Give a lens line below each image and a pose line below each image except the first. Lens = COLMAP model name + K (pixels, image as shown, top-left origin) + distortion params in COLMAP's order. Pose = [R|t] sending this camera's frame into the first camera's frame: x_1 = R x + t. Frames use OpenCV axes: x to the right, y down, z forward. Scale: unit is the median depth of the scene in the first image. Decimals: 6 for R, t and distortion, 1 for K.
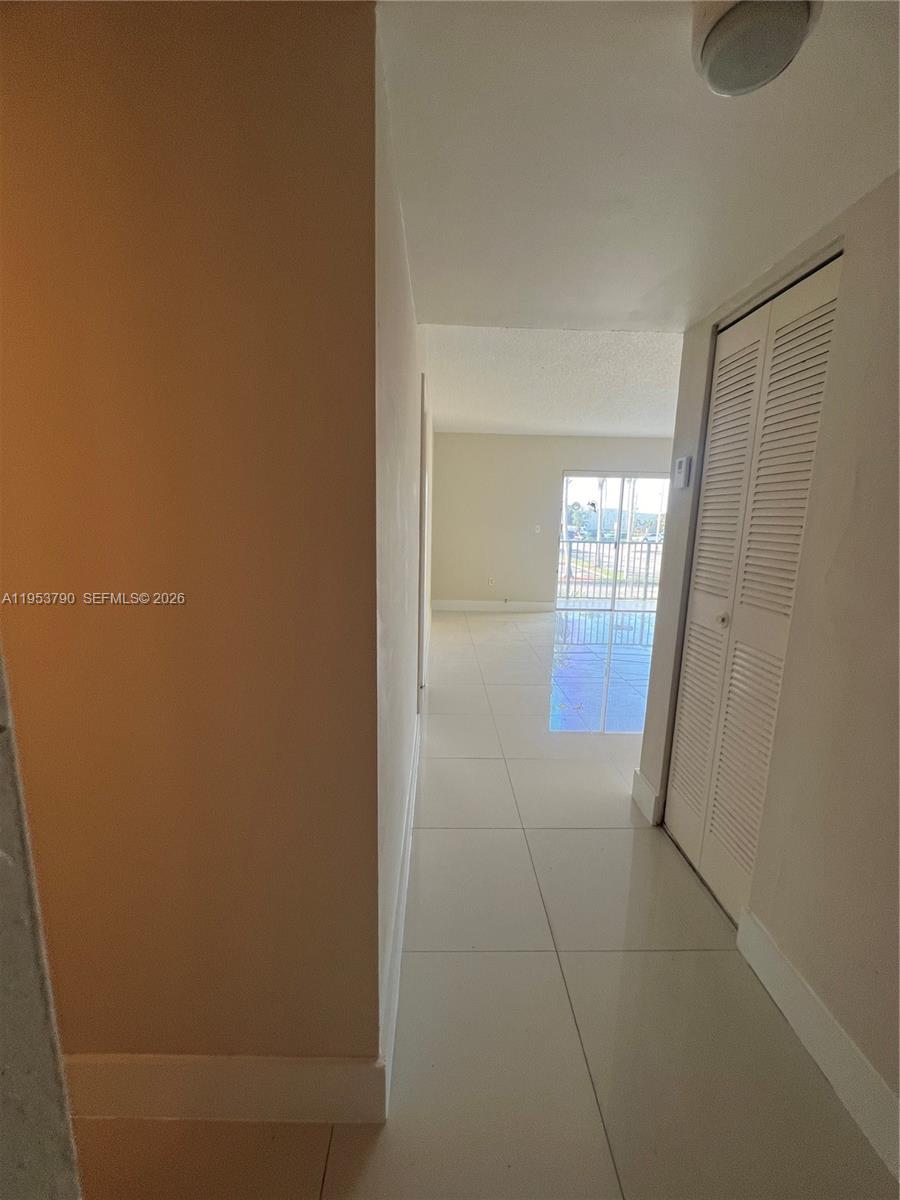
lens RADIAL K [[479.6, 0, 449.8], [0, 479.6, 604.1], [0, 0, 1]] dist [-0.002506, 0.000401]
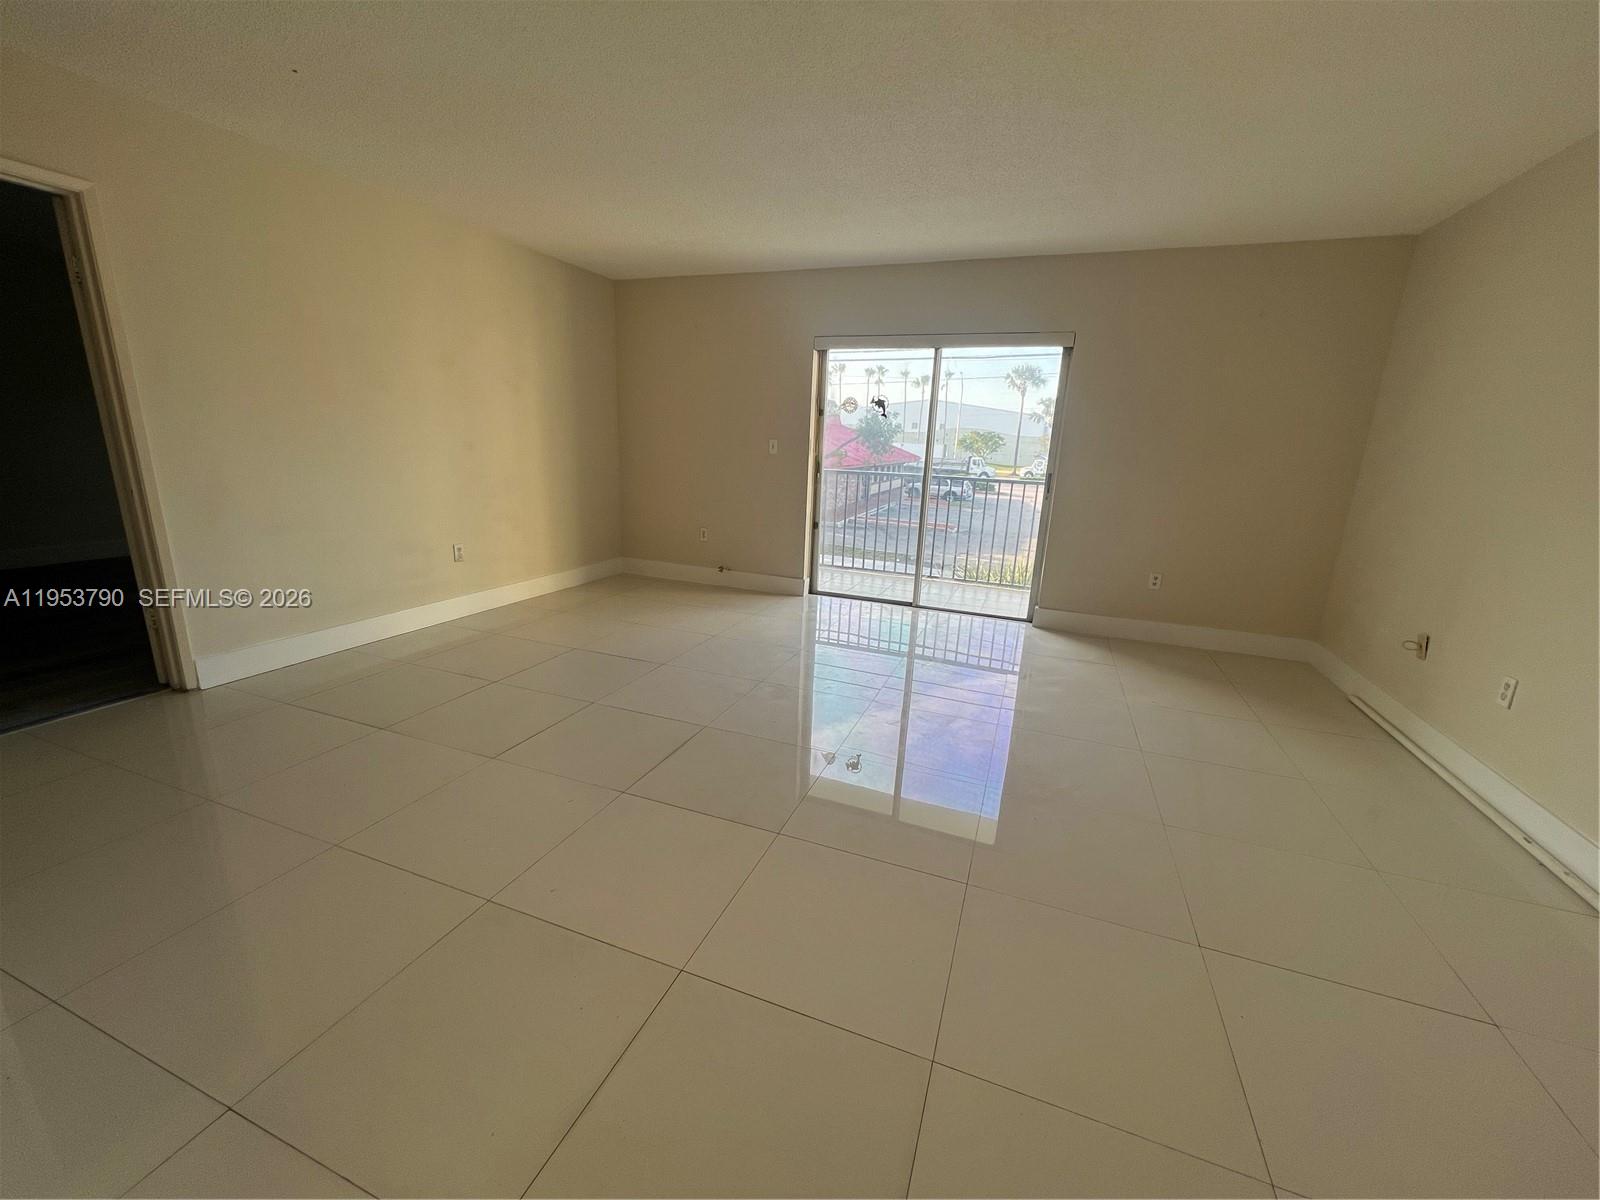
lens RADIAL K [[639.5, 0, 803.8], [0, 639.5, 605.5], [0, 0, 1]] dist [-0.002506, 0.000401]
pose [[0.926687, 0.104956, -0.360882, 0.500349], [-0.083743, 0.993738, 0.073974, -0.029223], [0.366386, -0.038330, 0.929673, 0.302239]]
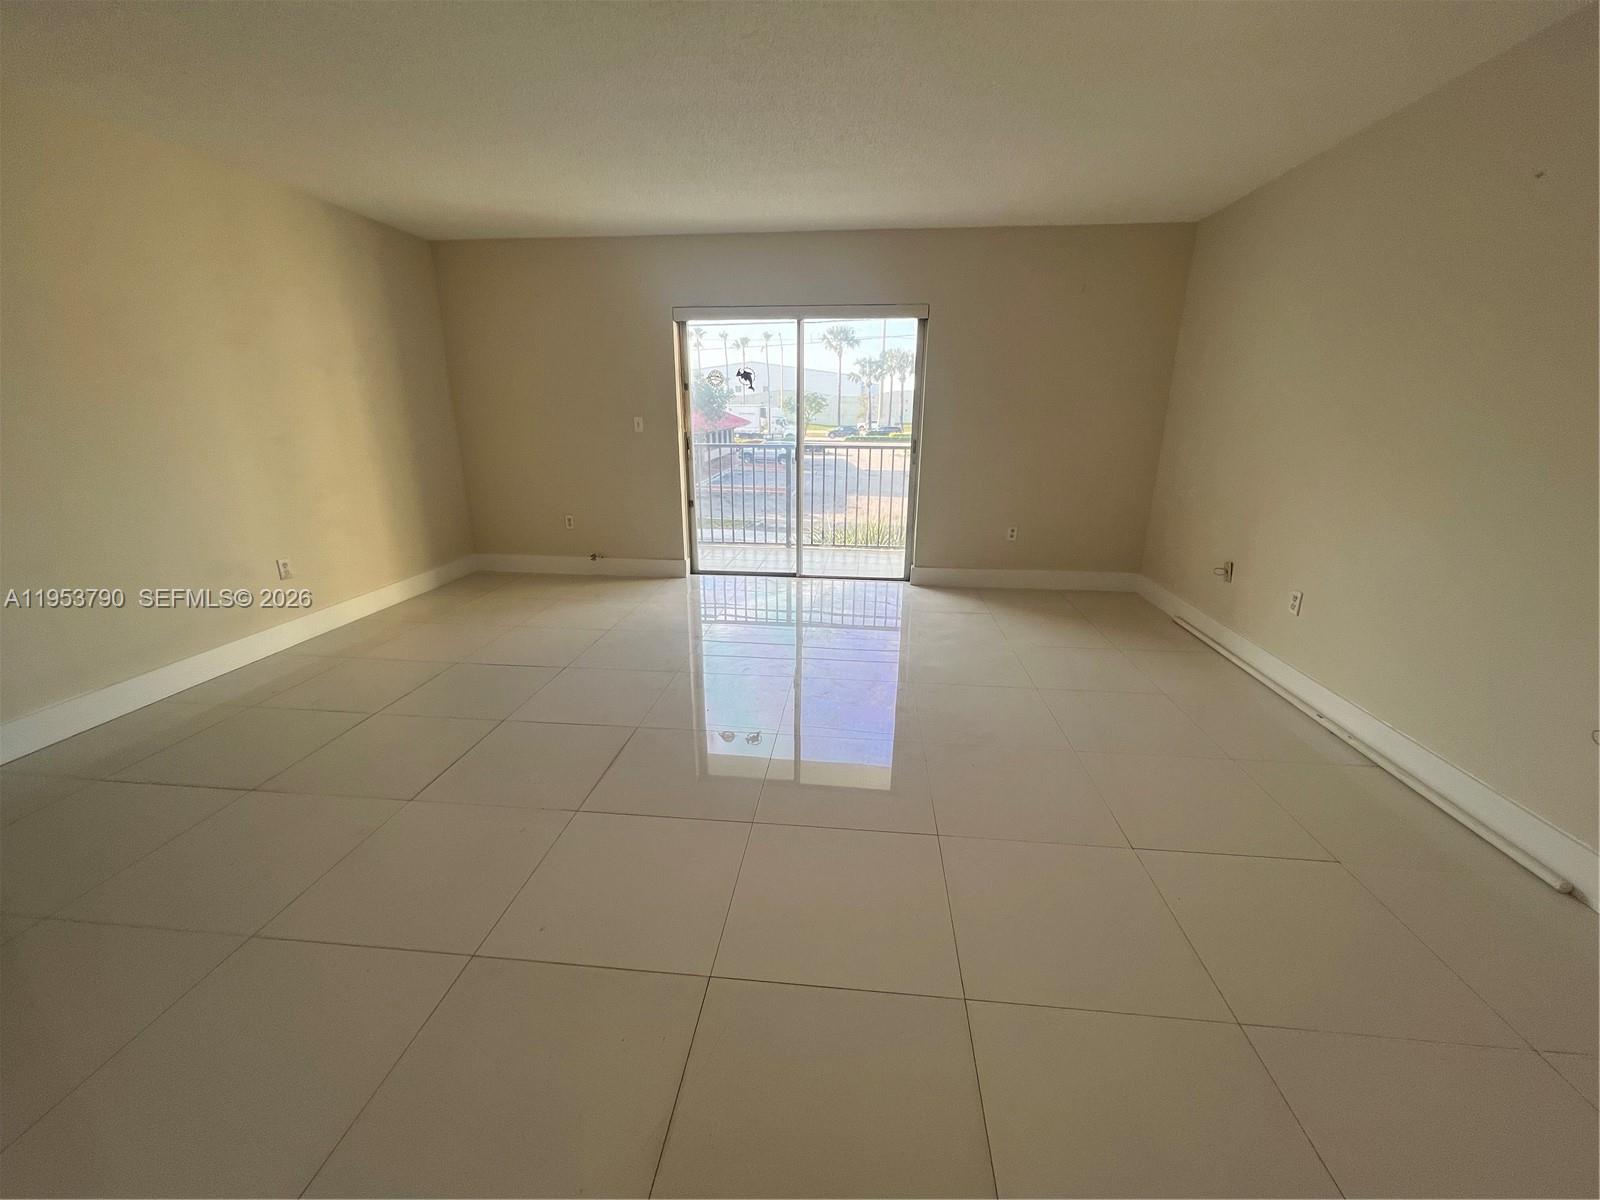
lens RADIAL K [[639.5, 0, 804.3], [0, 639.5, 606.3], [0, 0, 1]] dist [-0.002506, 0.000401]
pose [[0.992540, 0.015512, -0.120925, 0.451042], [-0.001360, 0.993219, 0.116251, -0.037196], [0.121908, -0.115219, 0.985831, 0.287945]]
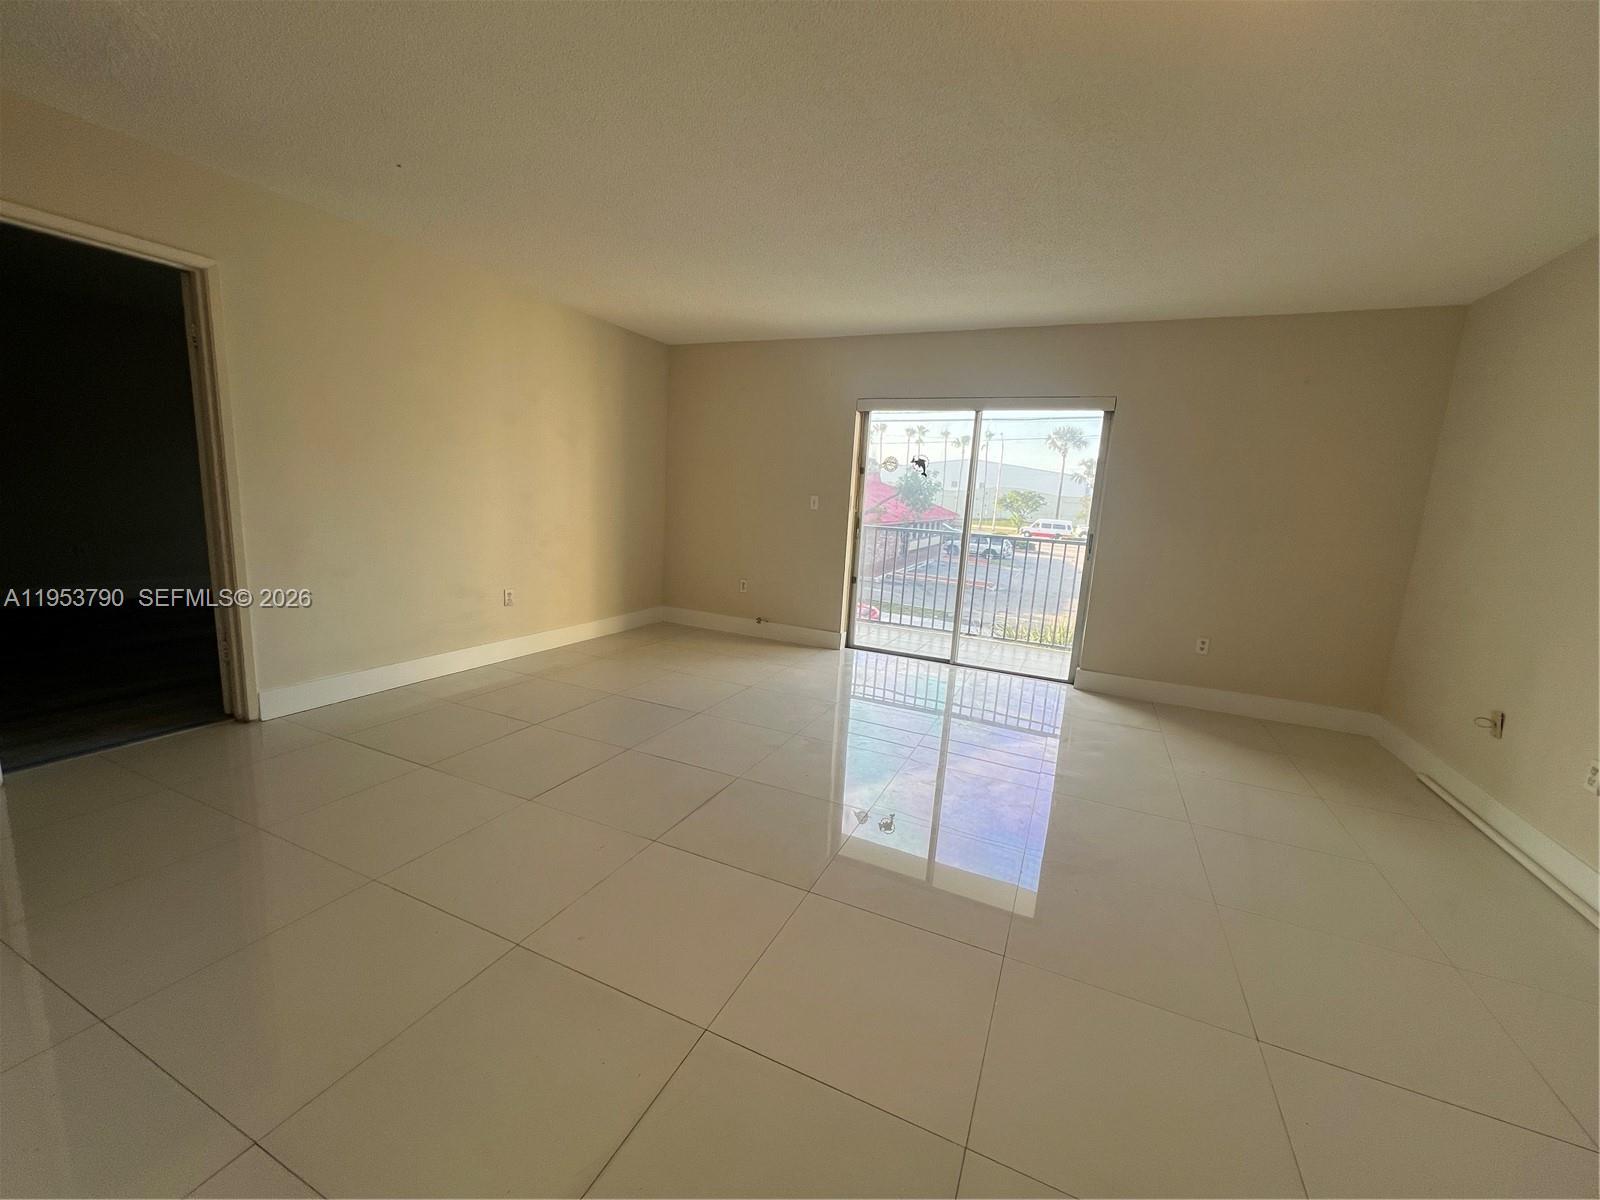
lens RADIAL K [[639.5, 0, 803.5], [0, 639.5, 605.4], [0, 0, 1]] dist [-0.002506, 0.000401]
pose [[0.901254, 0.099899, -0.421619, 0.500984], [-0.111758, 0.993729, -0.003441, -0.029167], [0.418631, 0.050220, 0.906767, 0.298746]]
